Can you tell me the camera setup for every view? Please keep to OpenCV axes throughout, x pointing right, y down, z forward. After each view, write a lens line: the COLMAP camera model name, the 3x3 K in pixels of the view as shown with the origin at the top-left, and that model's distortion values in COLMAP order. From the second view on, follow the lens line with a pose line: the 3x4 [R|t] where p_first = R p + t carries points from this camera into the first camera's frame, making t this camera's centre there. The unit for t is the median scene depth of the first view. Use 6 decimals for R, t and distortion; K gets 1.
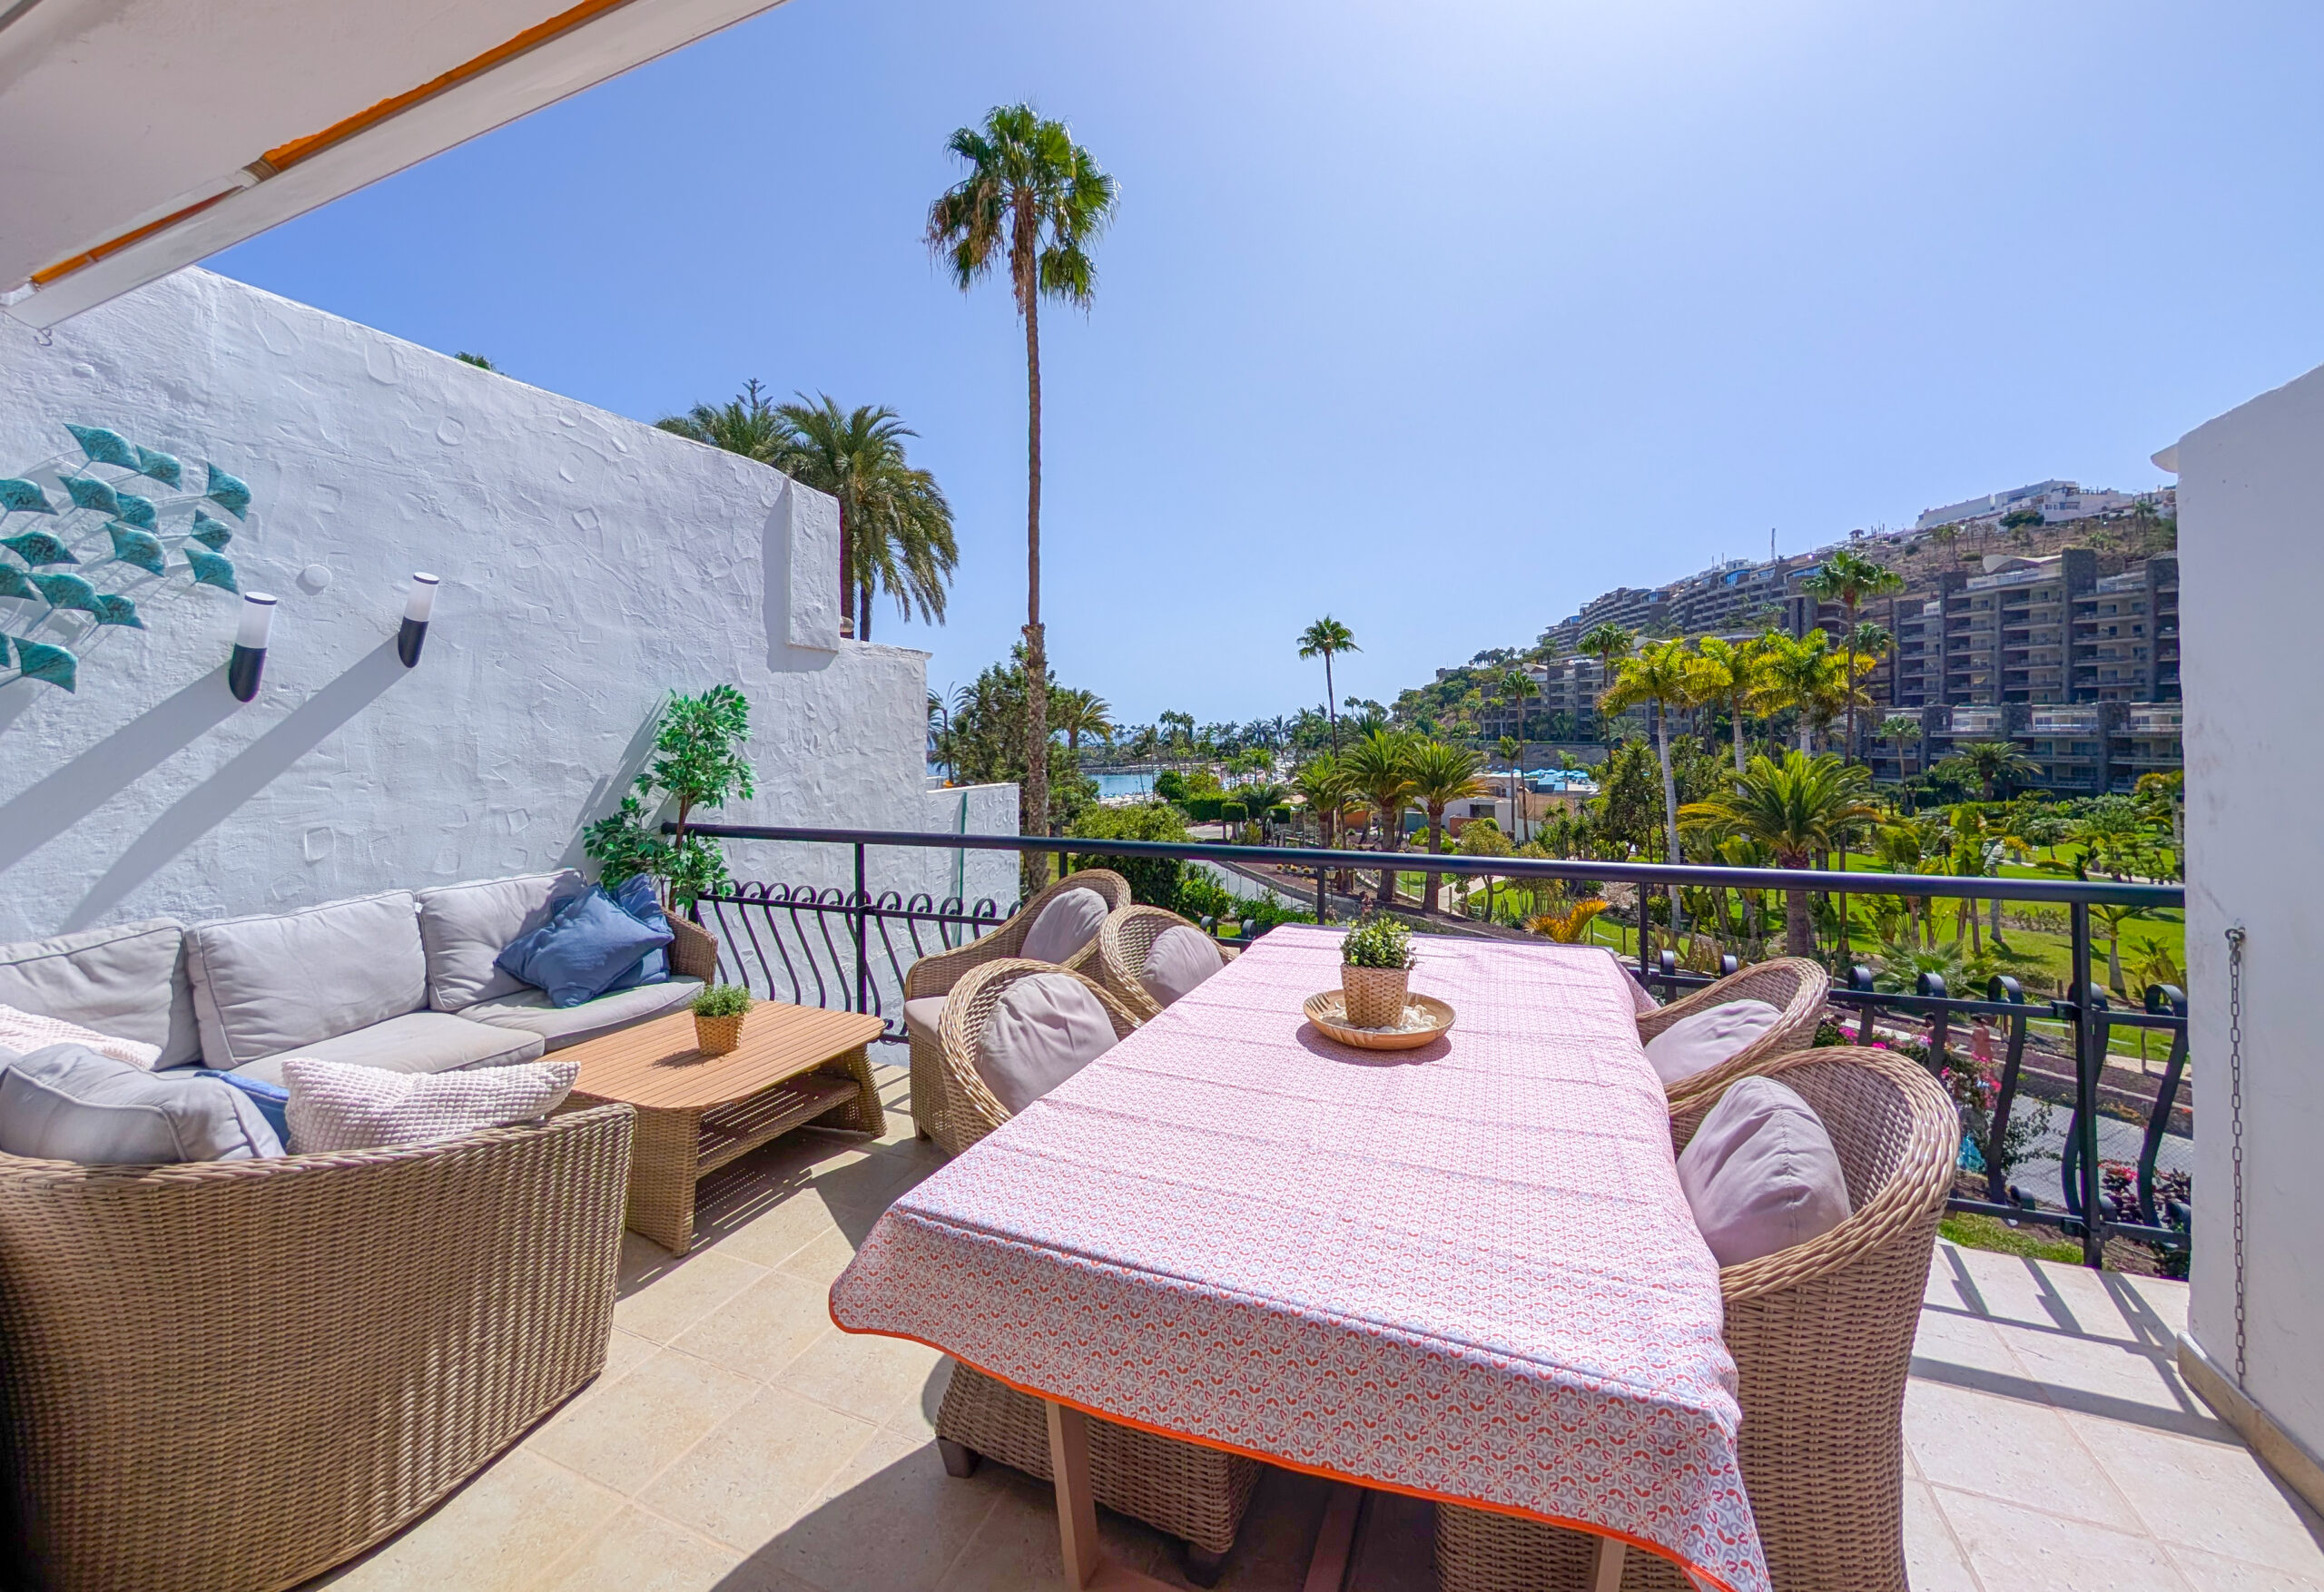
lens RADIAL K [[936.5, 0, 1154.0], [0, 936.5, 734.3], [0, 0, 1]] dist [0.000013, 0.000277]
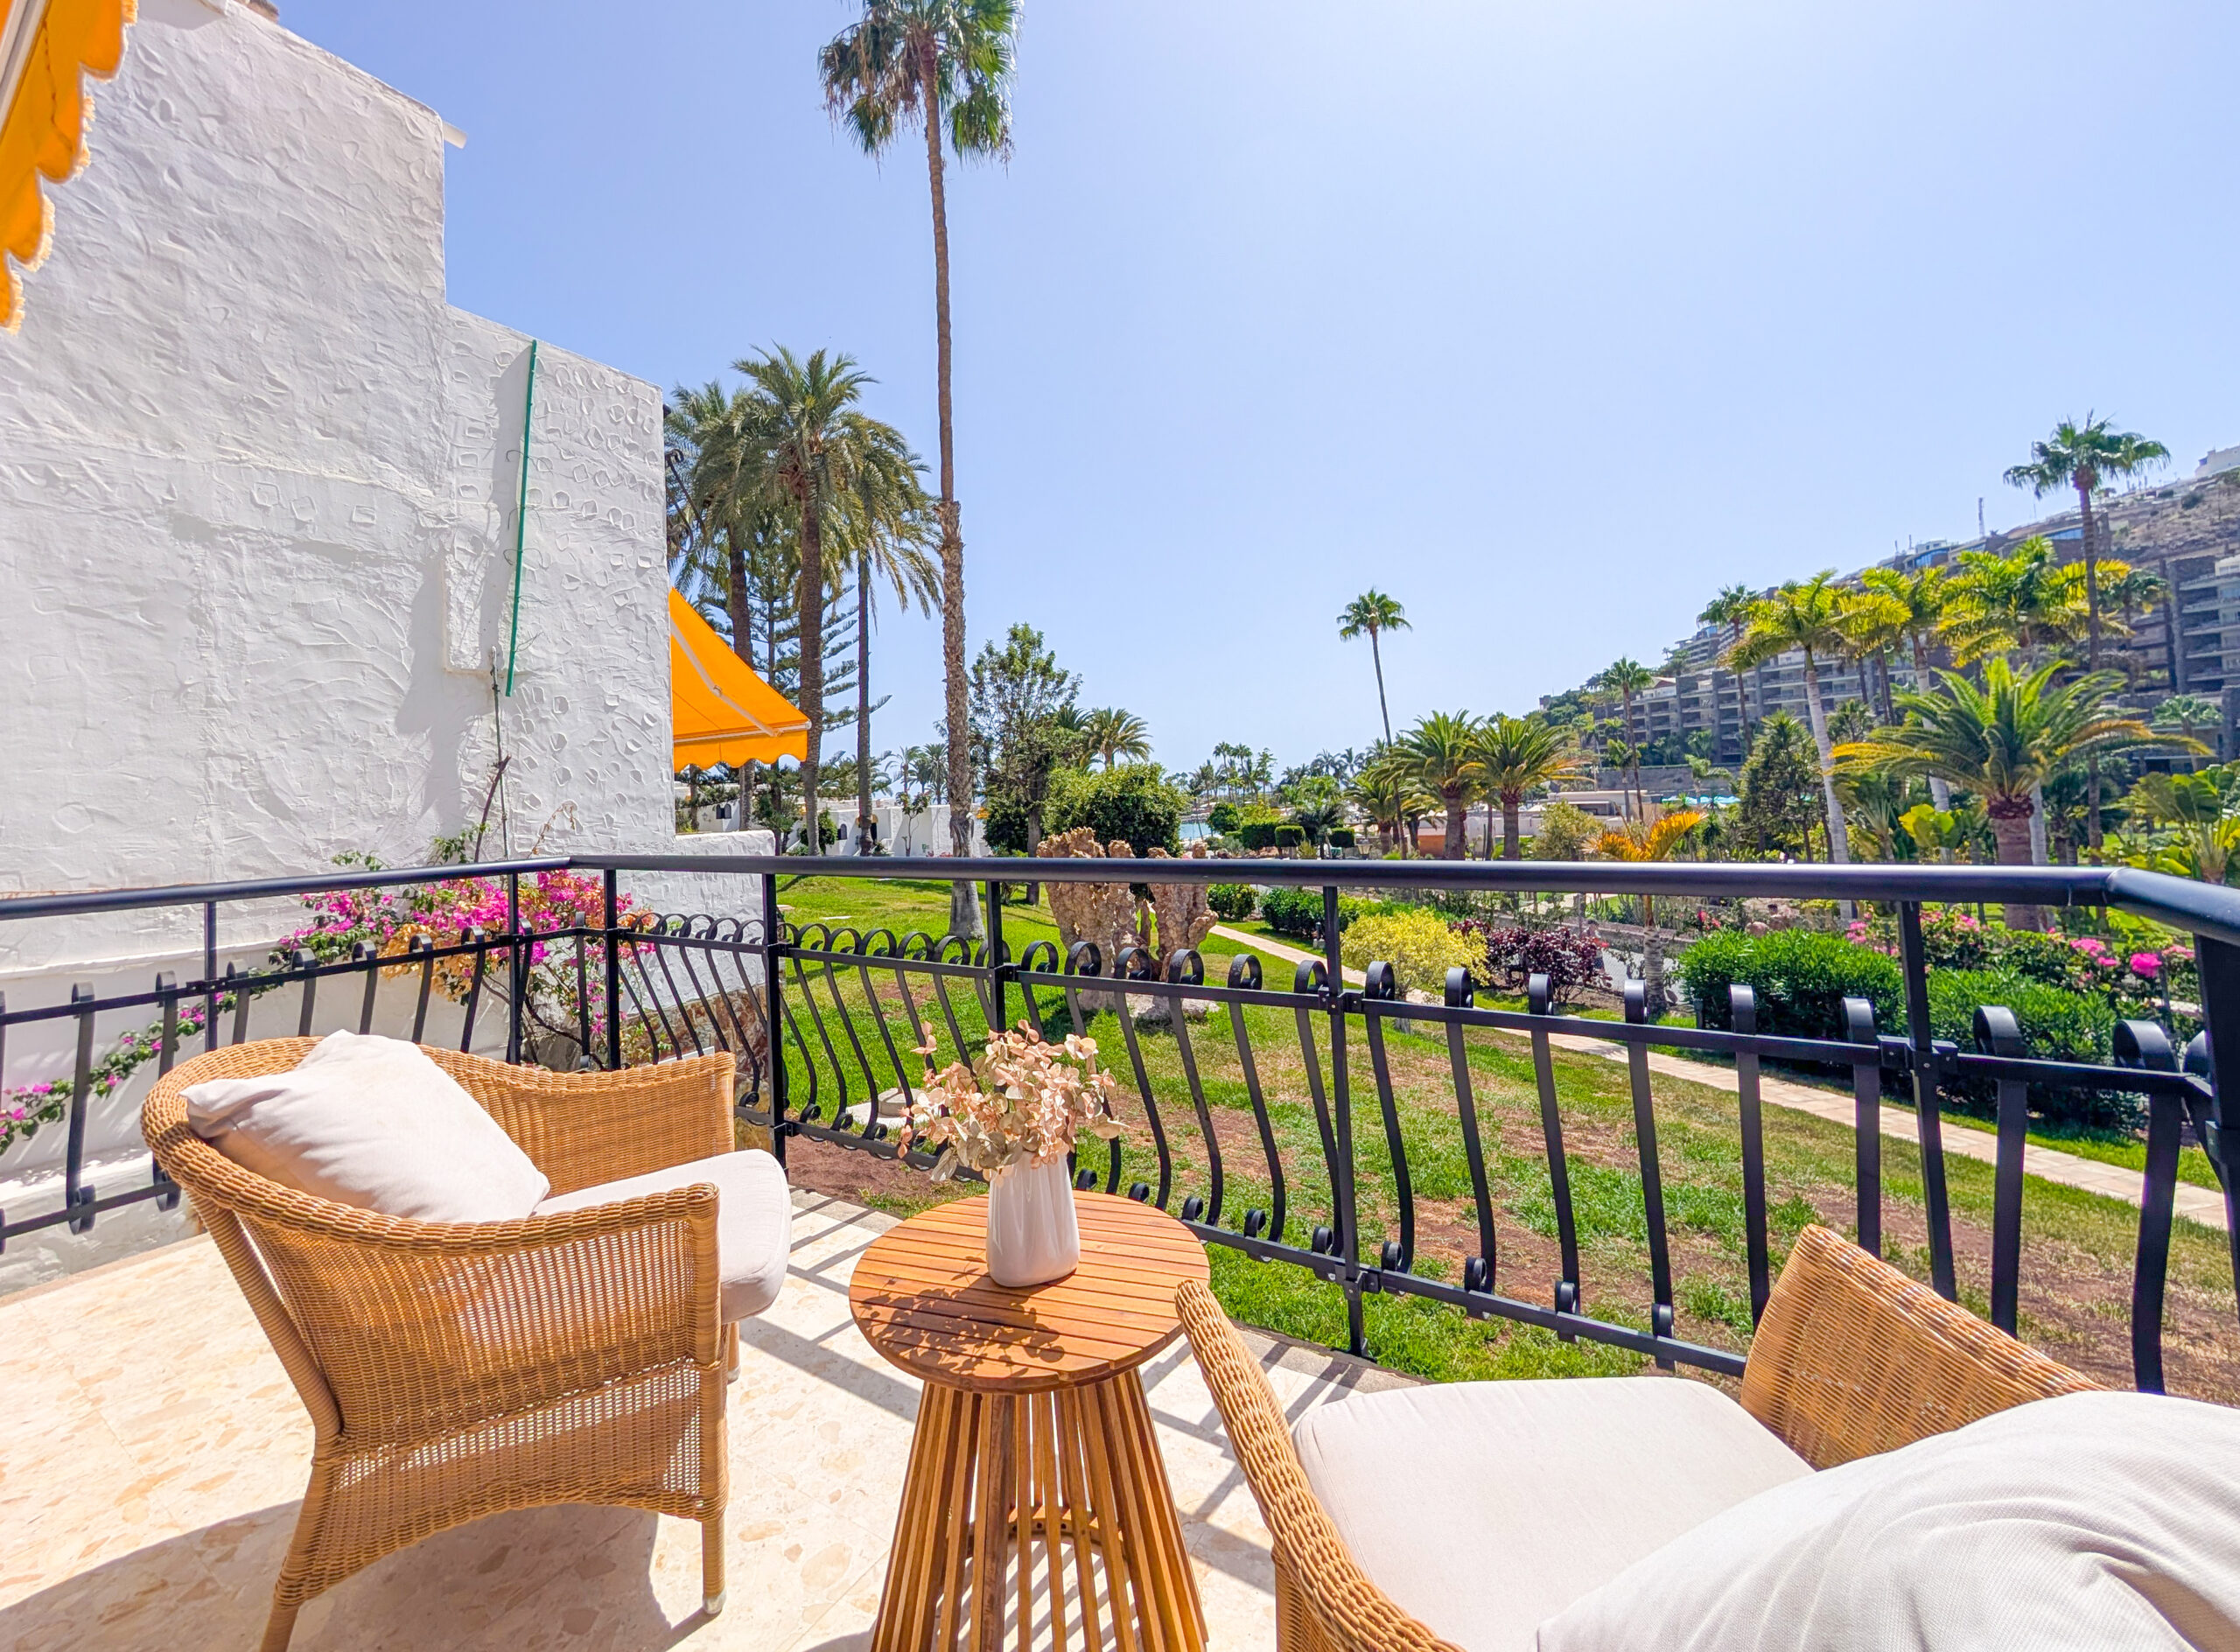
lens RADIAL K [[923.8, 0, 1062.9], [0, 923.8, 816.4], [0, 0, 1]] dist [0.000734, 0.000001]
pose [[0.976110, -0.037734, -0.213975, 0.579638], [0.031285, 0.998951, -0.033446, 0.794112], [0.215012, 0.025953, 0.976266, 0.657836]]
